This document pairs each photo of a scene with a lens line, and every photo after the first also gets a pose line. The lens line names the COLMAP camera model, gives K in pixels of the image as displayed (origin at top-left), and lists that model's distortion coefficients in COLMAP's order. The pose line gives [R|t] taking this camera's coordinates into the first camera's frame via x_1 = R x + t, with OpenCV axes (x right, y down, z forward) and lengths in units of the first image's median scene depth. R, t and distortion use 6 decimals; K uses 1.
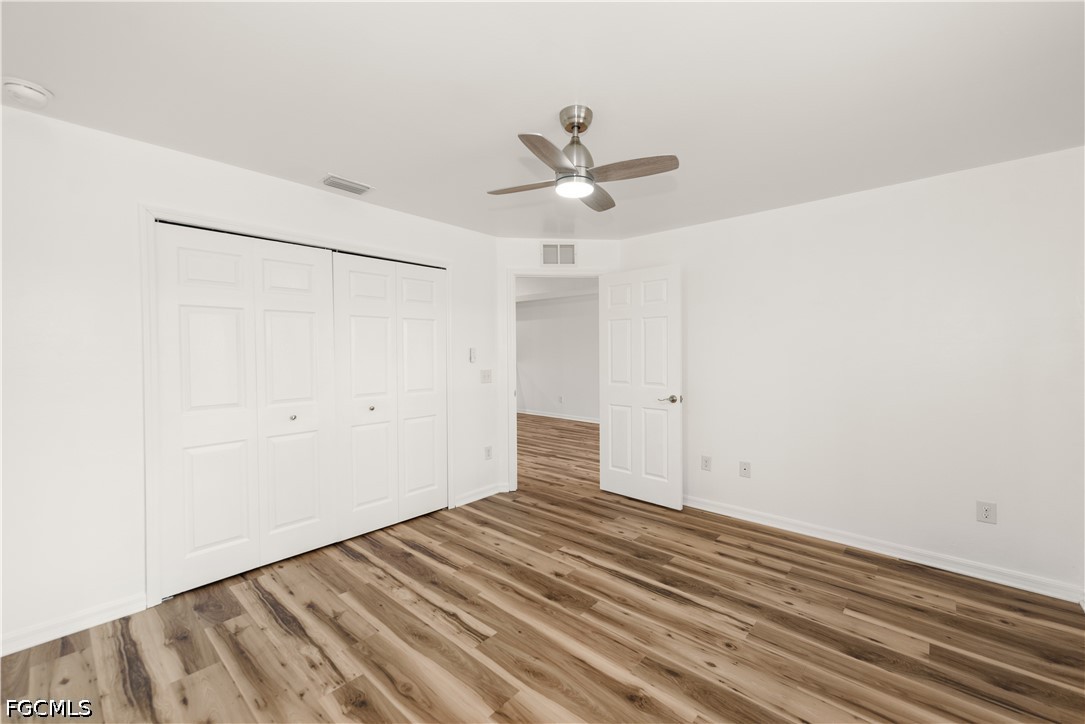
lens RADIAL K [[430.2, 0, 544.5], [0, 430.2, 363.7], [0, 0, 1]] dist [0.010354, -0.003012]
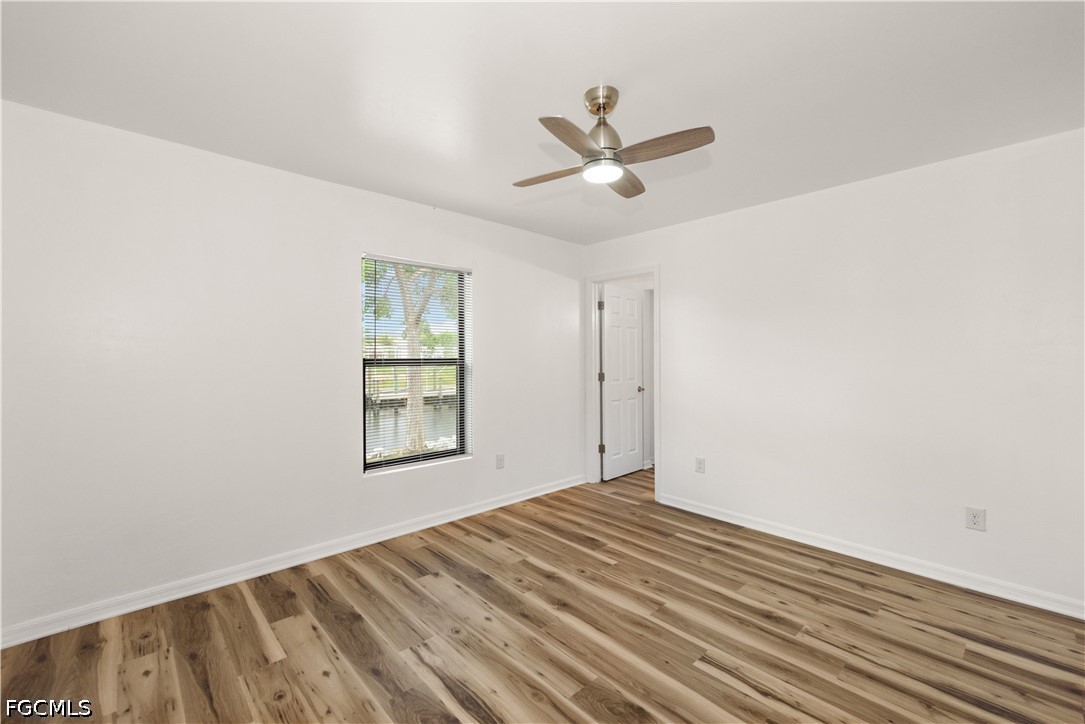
lens RADIAL K [[438.8, 0, 542.6], [0, 438.8, 365.3], [0, 0, 1]] dist [0.005216, -0.002209]
pose [[-0.996249, -0.002645, 0.086487, 0.123734], [0.001383, 0.998918, 0.046481, -0.037928], [-0.086516, 0.046427, -0.995168, 1.911002]]
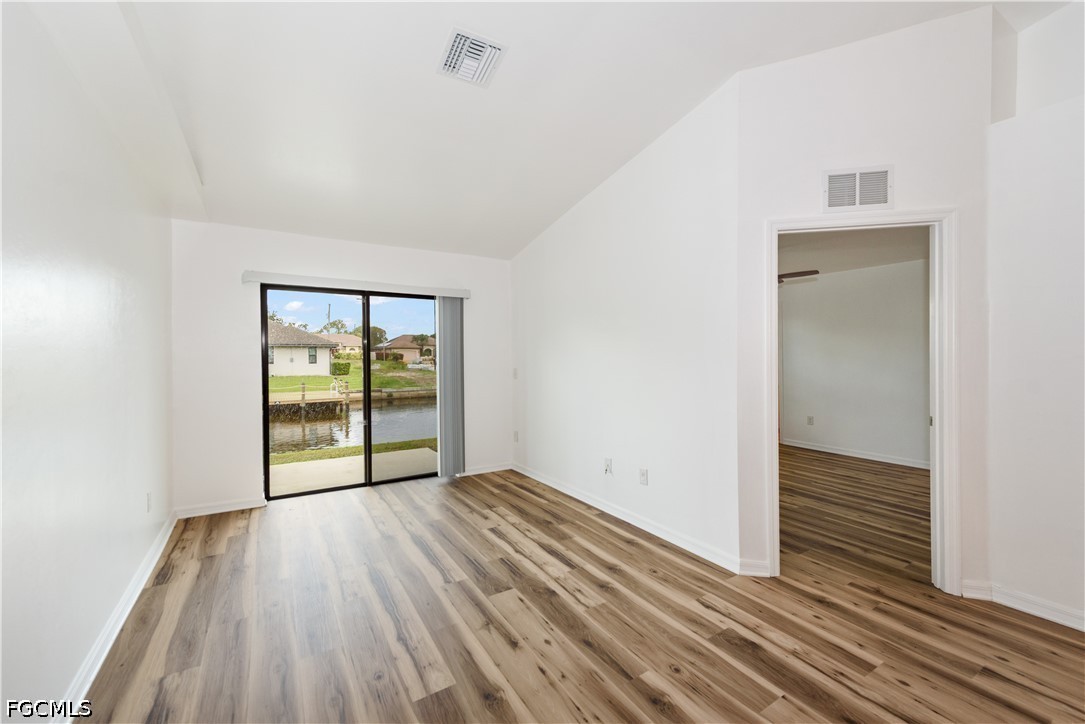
lens RADIAL K [[430.2, 0, 531.9], [0, 430.2, 359.8], [0, 0, 1]] dist [0.010354, -0.003012]
pose [[-0.954040, -0.003509, 0.299658, 0.579578], [0.008176, 0.999255, 0.037730, -0.096963], [-0.299567, 0.038446, -0.953300, 3.440946]]
